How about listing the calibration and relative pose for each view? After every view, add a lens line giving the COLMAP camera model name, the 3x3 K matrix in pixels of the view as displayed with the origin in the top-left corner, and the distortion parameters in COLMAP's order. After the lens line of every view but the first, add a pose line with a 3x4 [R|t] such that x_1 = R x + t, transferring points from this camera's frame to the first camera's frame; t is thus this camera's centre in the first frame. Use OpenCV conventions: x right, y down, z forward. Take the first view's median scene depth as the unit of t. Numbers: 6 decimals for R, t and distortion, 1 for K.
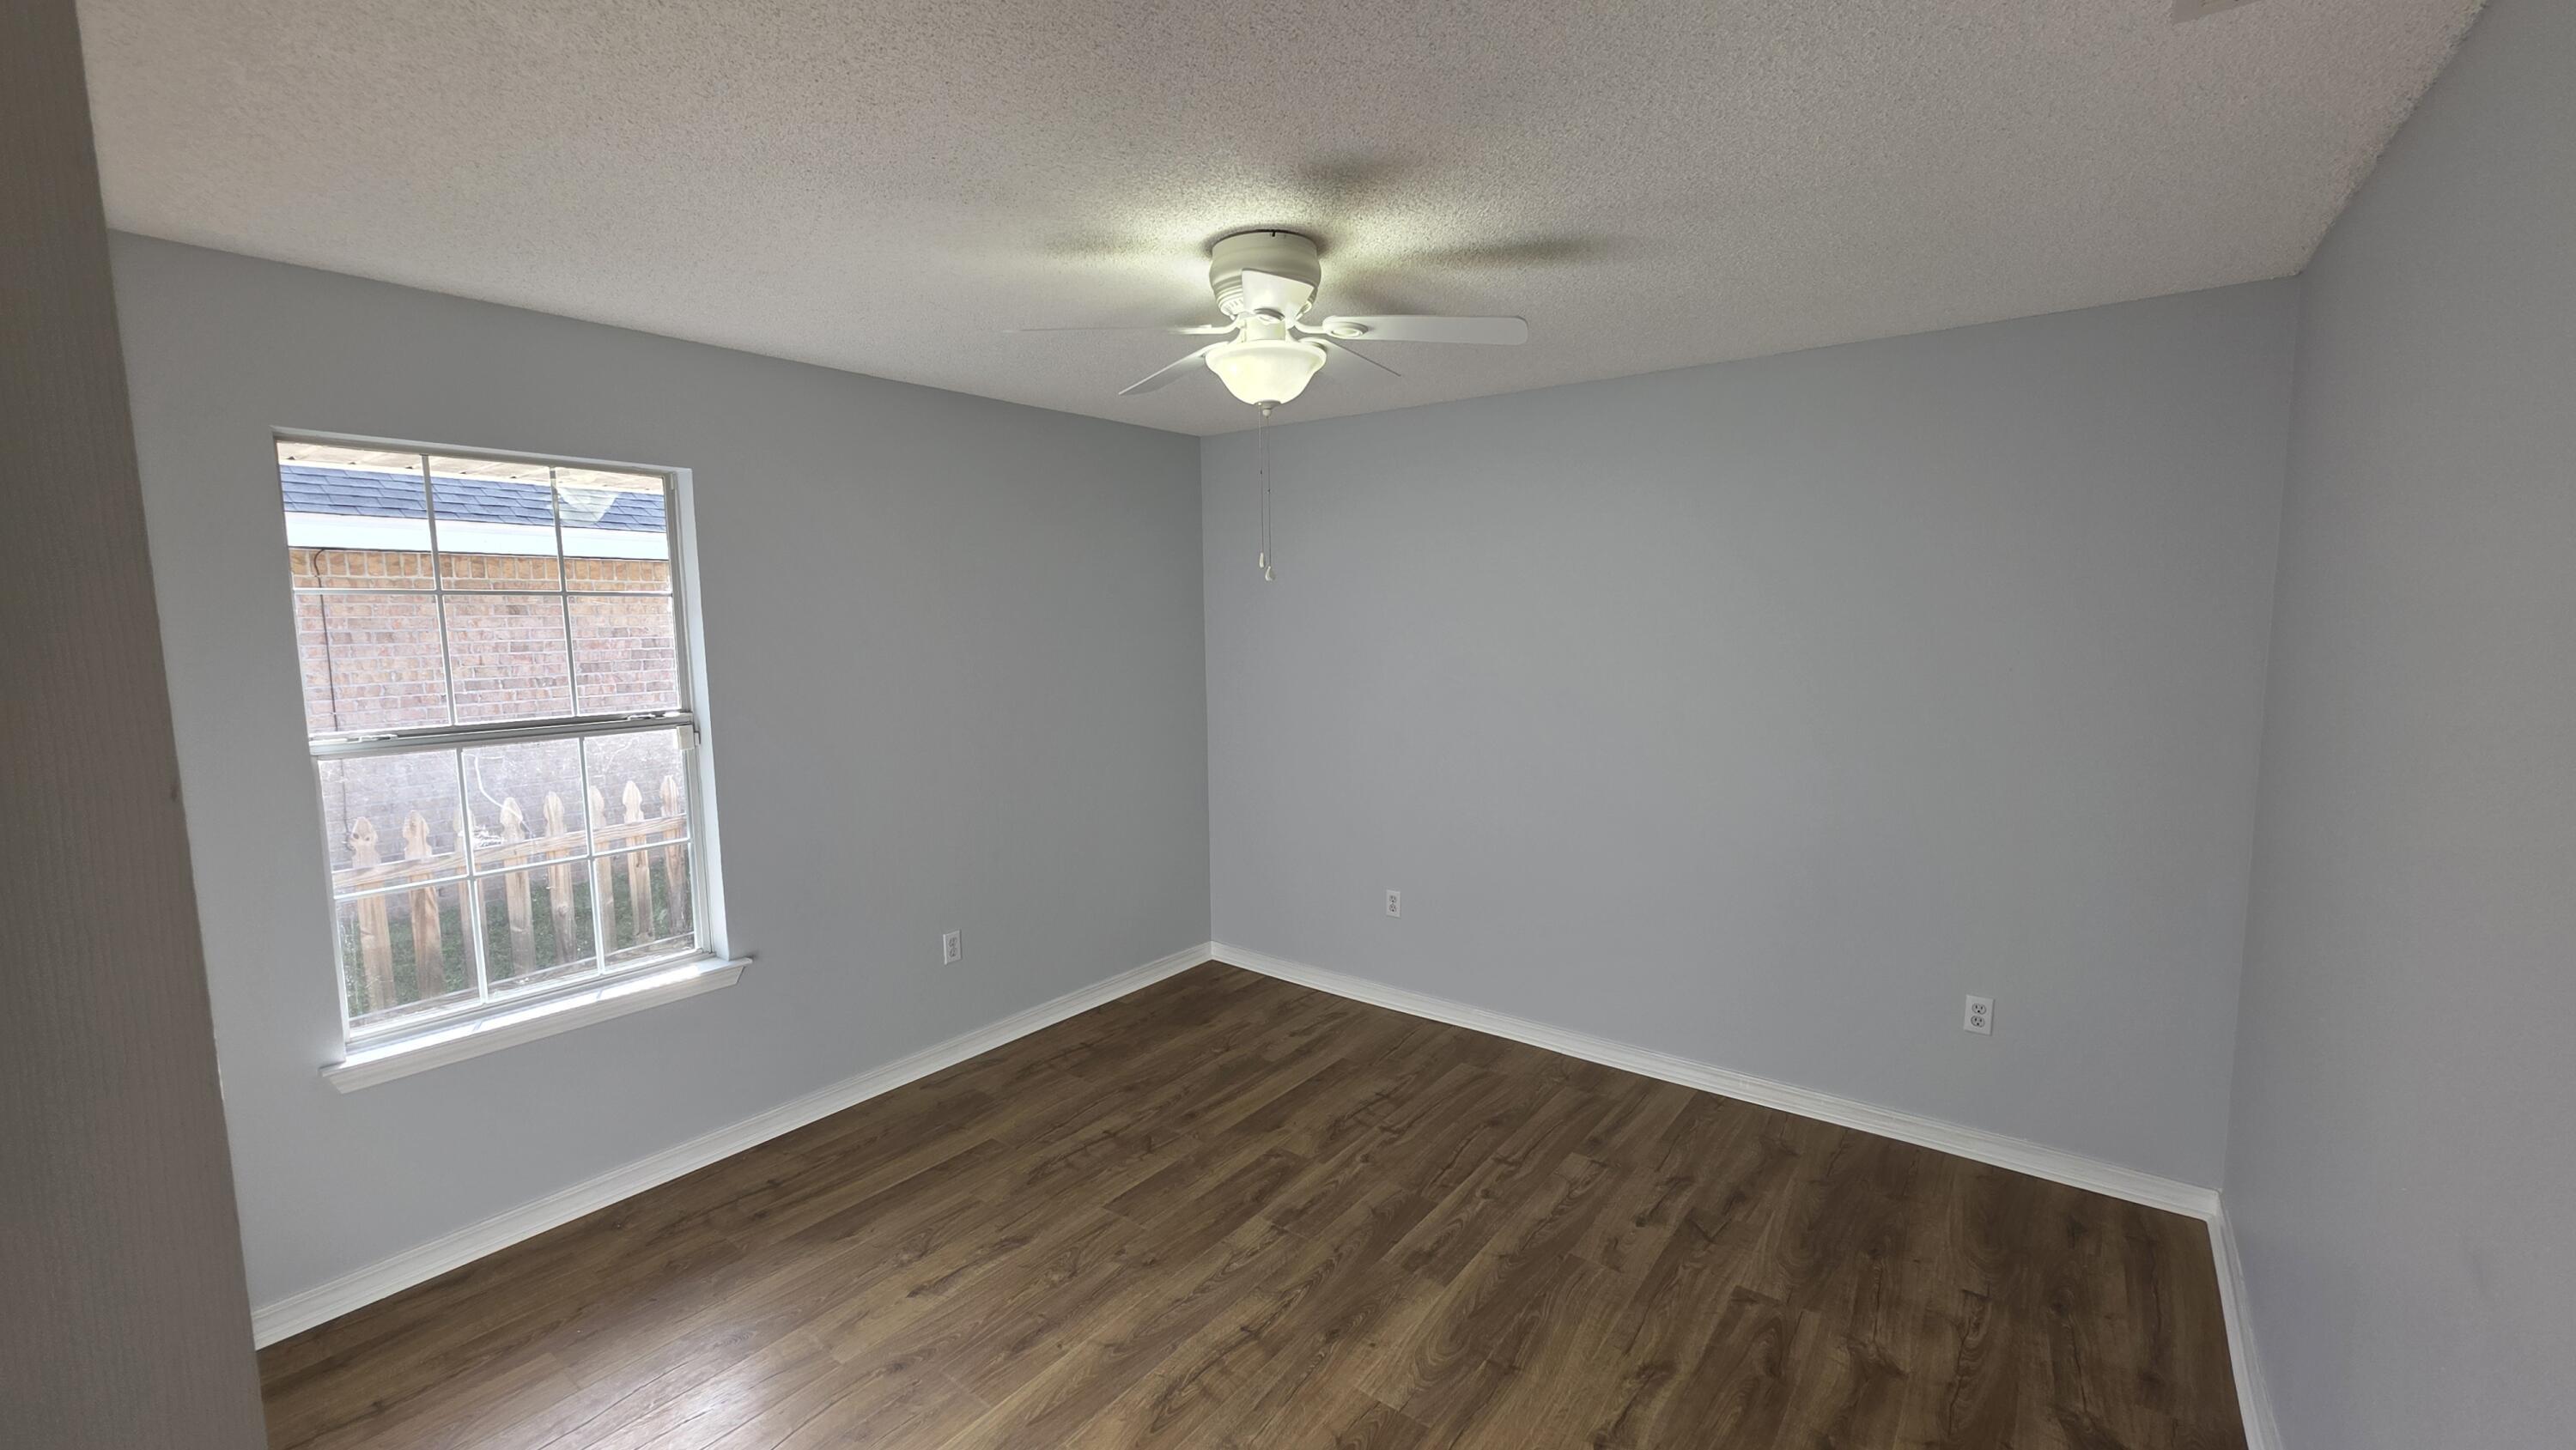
lens RADIAL K [[1032.2, 0, 1291.2], [0, 1032.2, 728.9], [0, 0, 1]] dist [-0.002872, -0.000281]
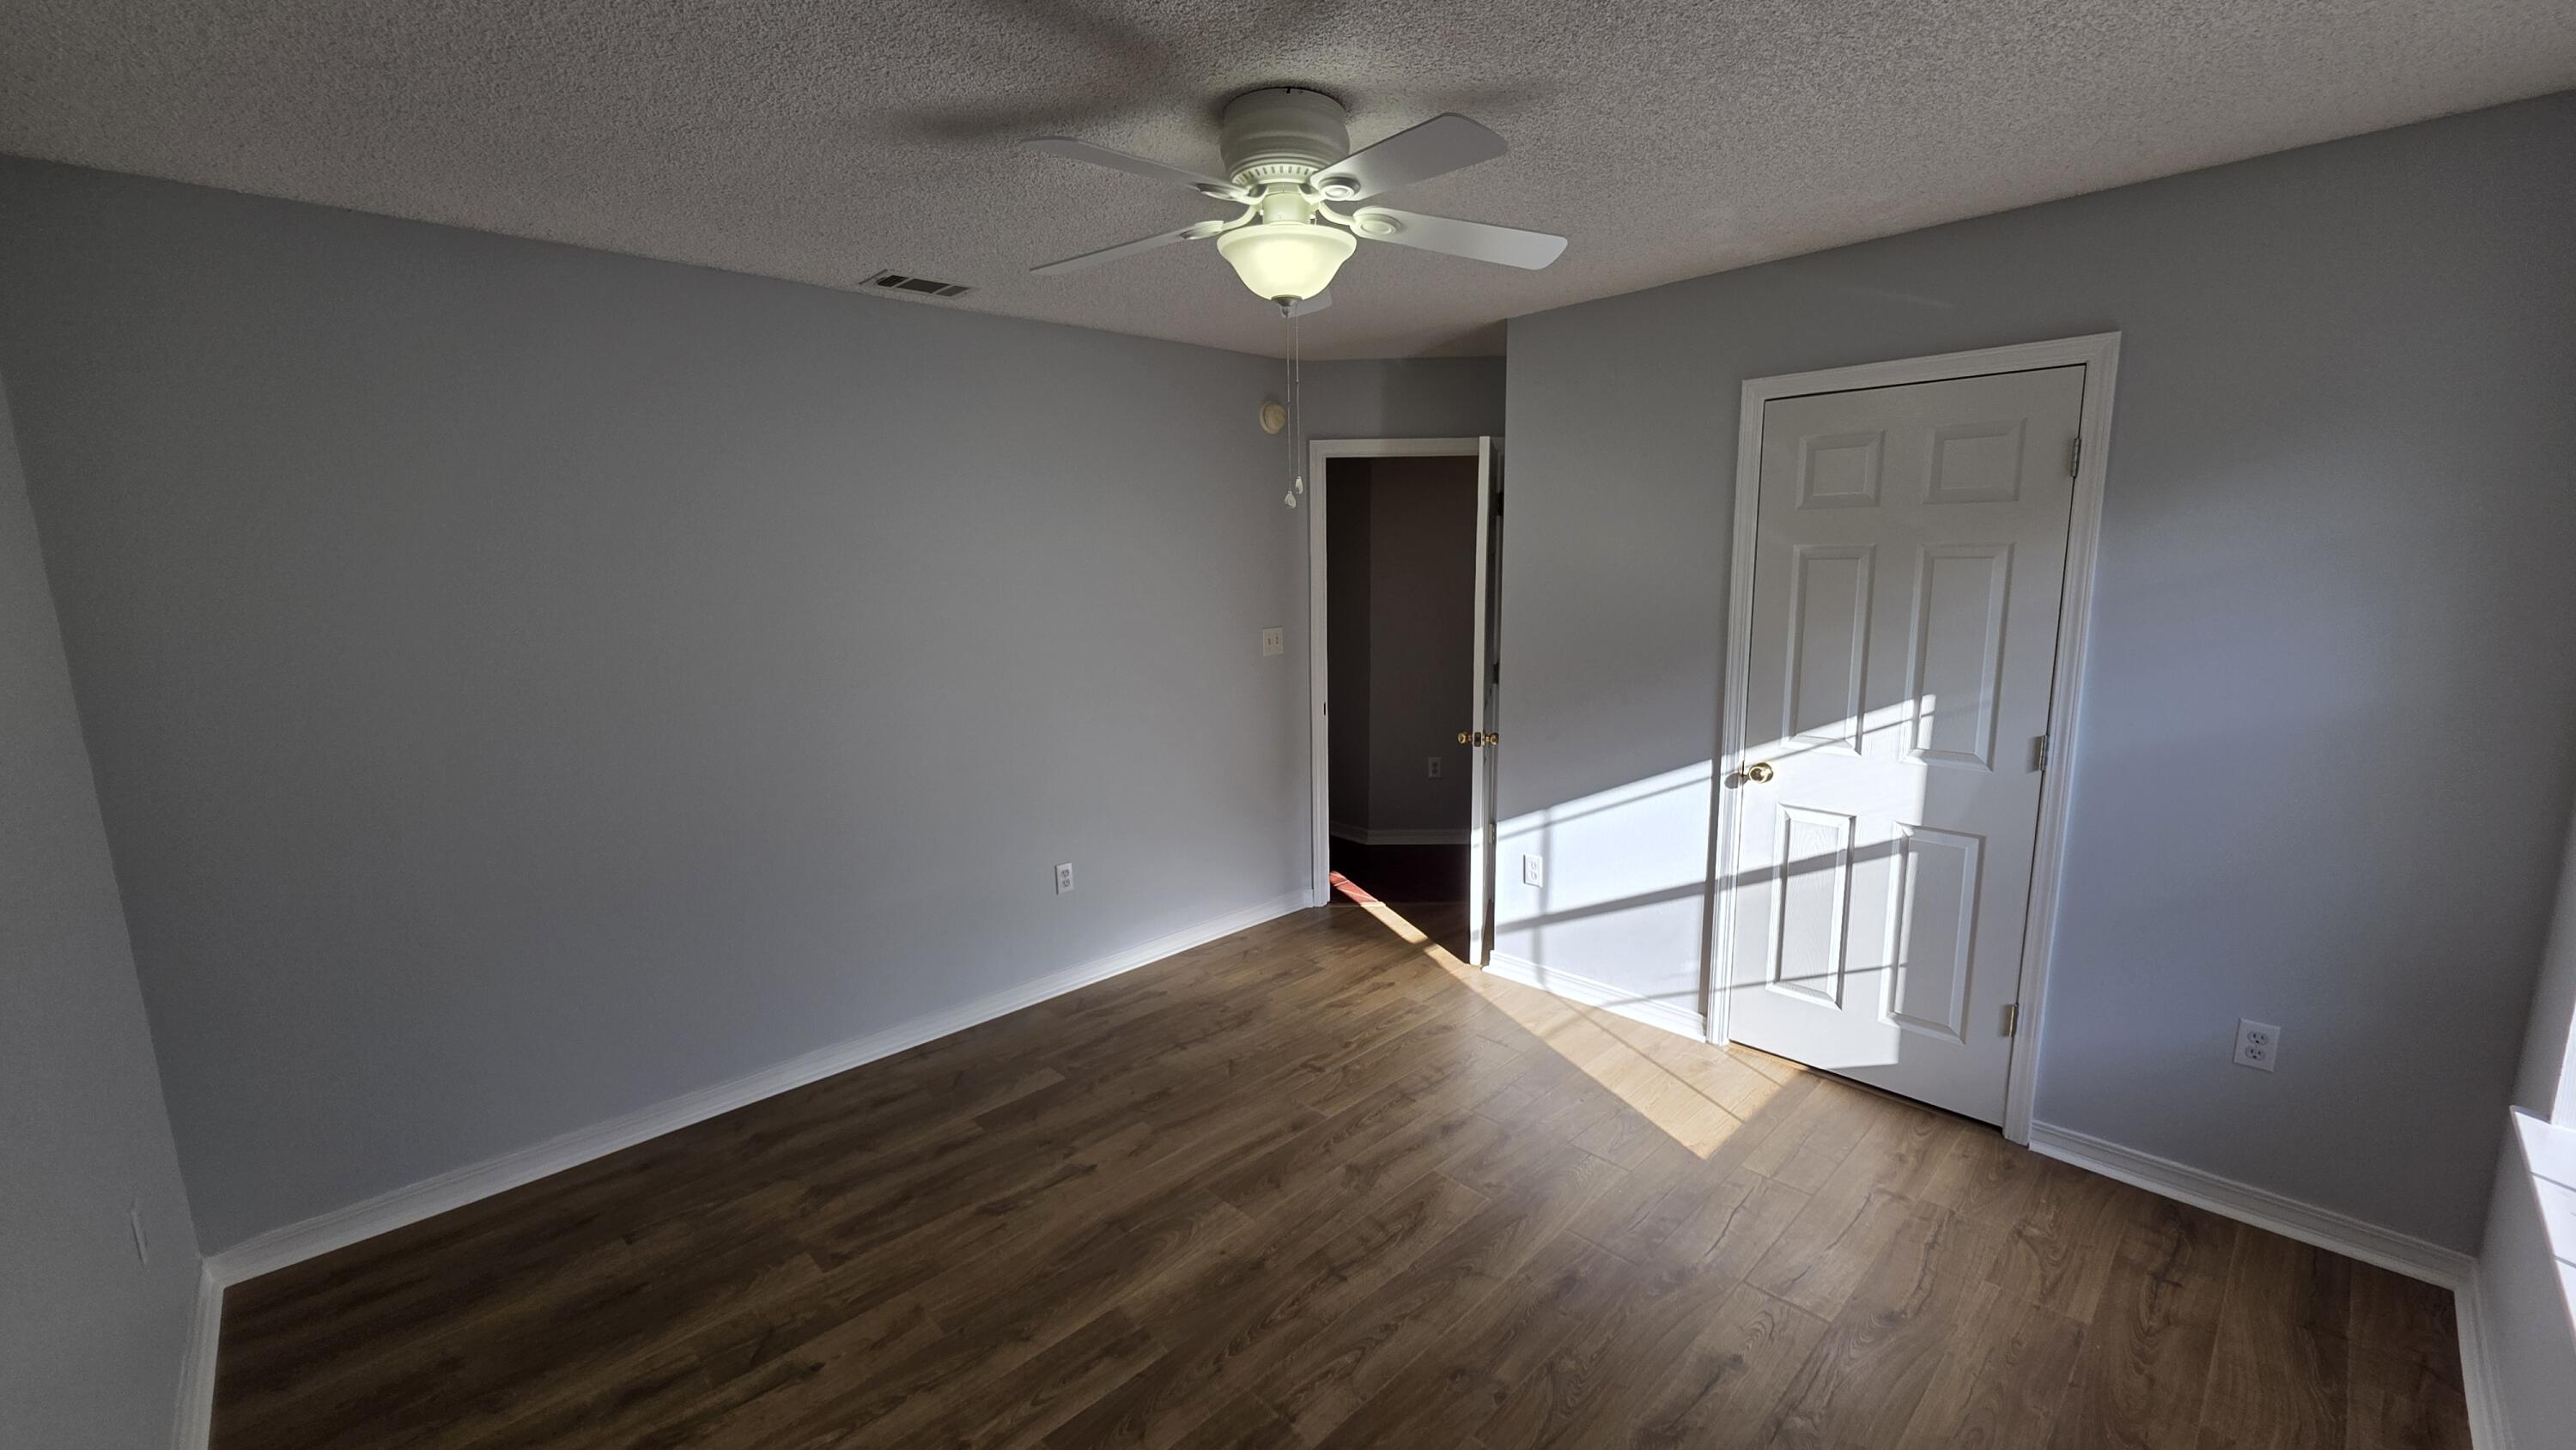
lens RADIAL K [[1032.2, 0, 1291.2], [0, 1032.2, 728.9], [0, 0, 1]] dist [-0.002872, -0.000281]
pose [[-0.988782, 0.001875, 0.149356, -0.140358], [0.043978, 0.959254, 0.279100, -0.193433], [-0.142747, 0.282538, -0.948576, 1.748775]]
